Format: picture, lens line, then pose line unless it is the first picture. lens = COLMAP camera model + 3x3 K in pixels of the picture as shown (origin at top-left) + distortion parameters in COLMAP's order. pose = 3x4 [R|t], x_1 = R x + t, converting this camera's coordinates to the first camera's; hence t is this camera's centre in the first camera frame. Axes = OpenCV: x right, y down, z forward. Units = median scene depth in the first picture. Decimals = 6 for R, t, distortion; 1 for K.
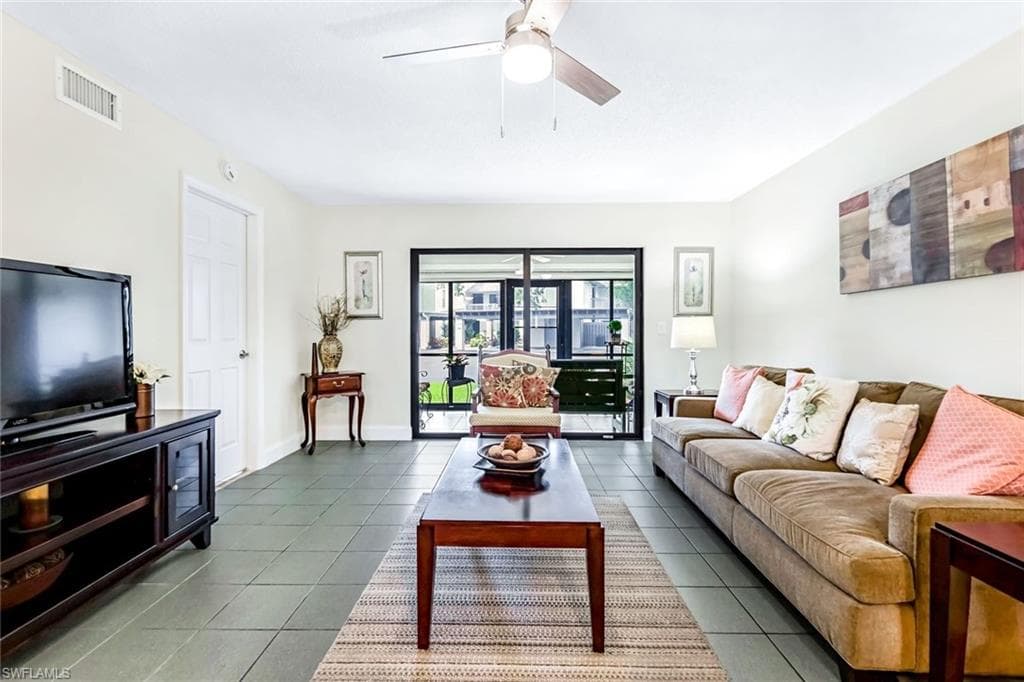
lens RADIAL K [[451.7, 0, 513.5], [0, 451.7, 332.9], [0, 0, 1]] dist [0.003248, 0.000445]
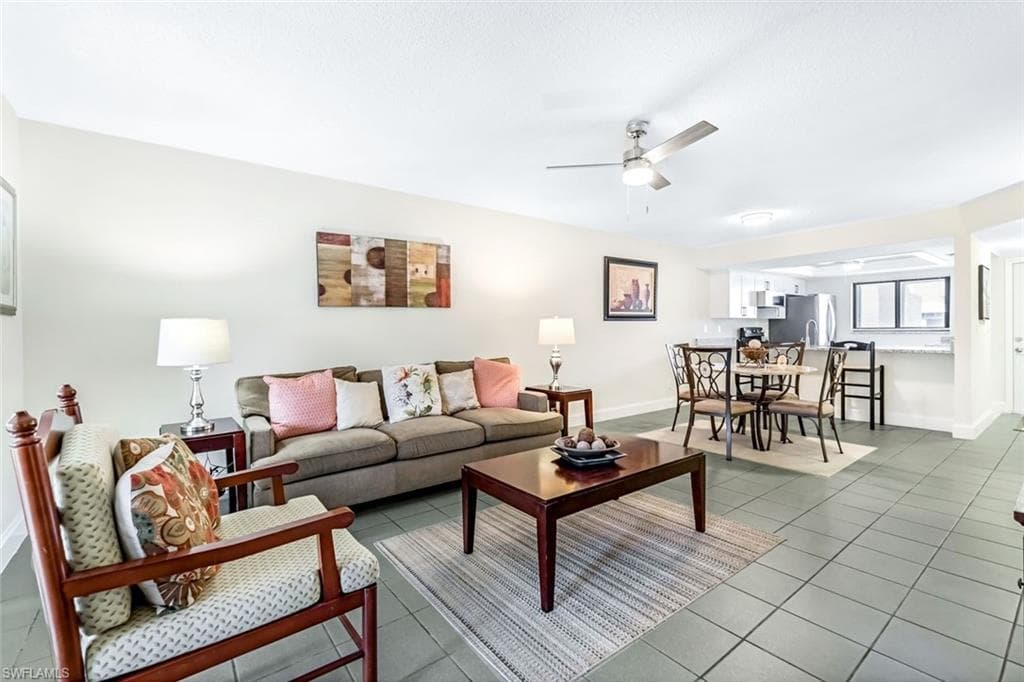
lens RADIAL K [[449.5, 0, 510.5], [0, 449.5, 332.3], [0, 0, 1]] dist [0.002600, 0.000357]
pose [[-0.615966, 0.003534, 0.787764, -0.382226], [0.014383, 0.999874, 0.006761, -0.010851], [-0.787641, 0.015494, -0.615939, 0.921383]]
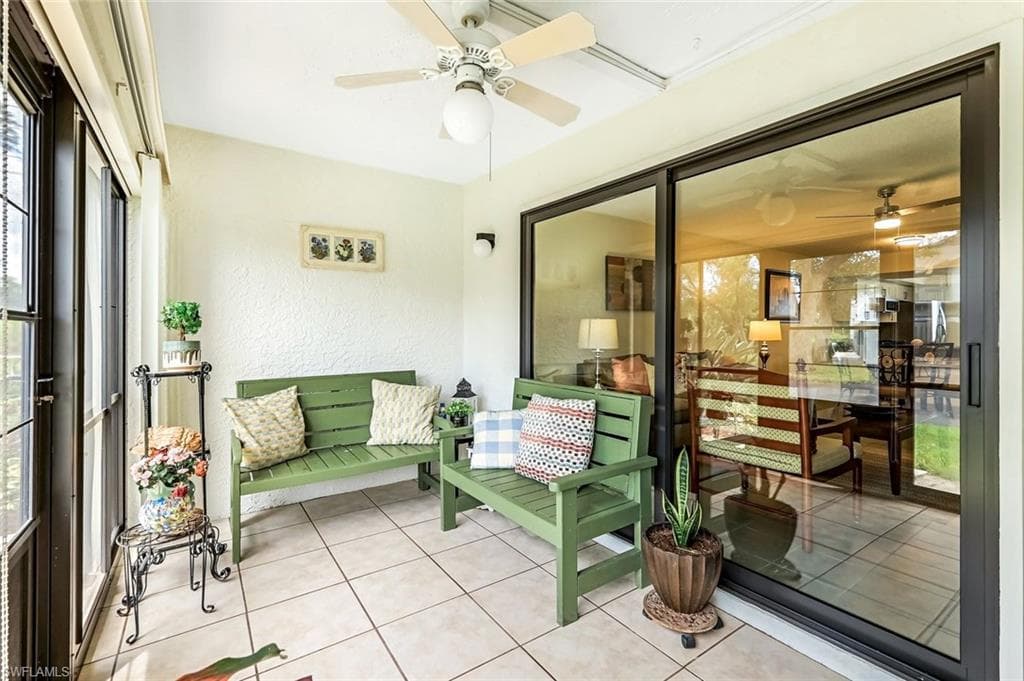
lens RADIAL K [[451.7, 0, 513.5], [0, 451.7, 332.4], [0, 0, 1]] dist [0.003248, 0.000445]
pose [[-0.575617, -0.006116, 0.817697, -0.308238], [0.001395, 0.999963, 0.008461, -0.011737], [-0.817718, 0.006011, -0.575587, 1.546869]]
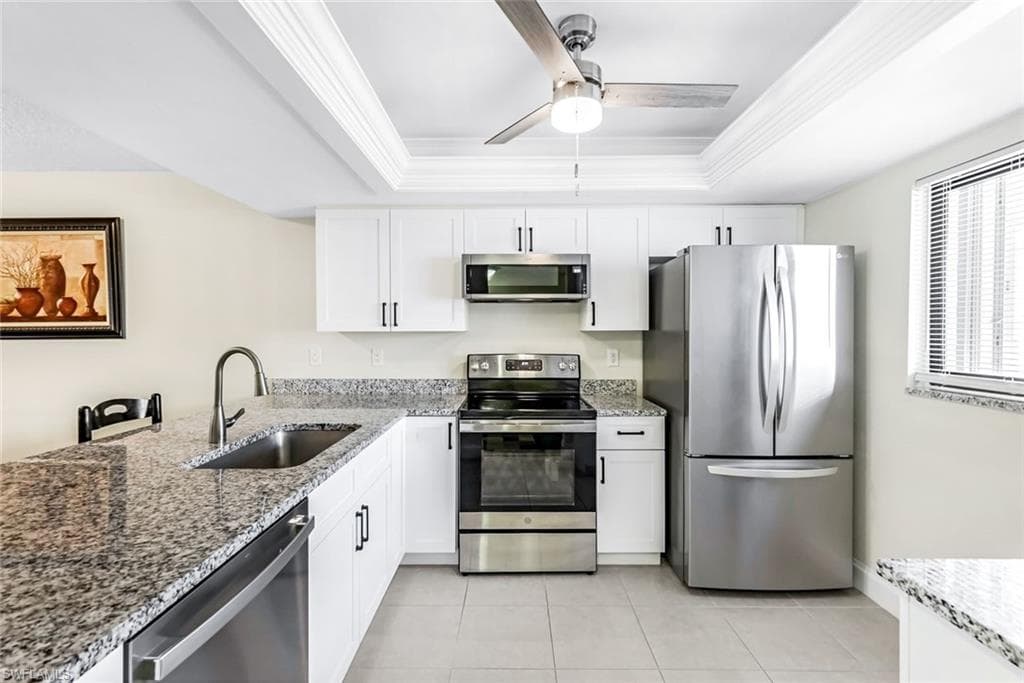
lens RADIAL K [[451.7, 0, 513.5], [0, 451.7, 333.4], [0, 0, 1]] dist [0.003248, 0.000445]
pose [[-0.010755, -0.005840, 0.999925, -0.235274], [0.006771, 0.999960, 0.005913, -0.040170], [-0.999919, 0.006834, -0.010715, -0.964960]]
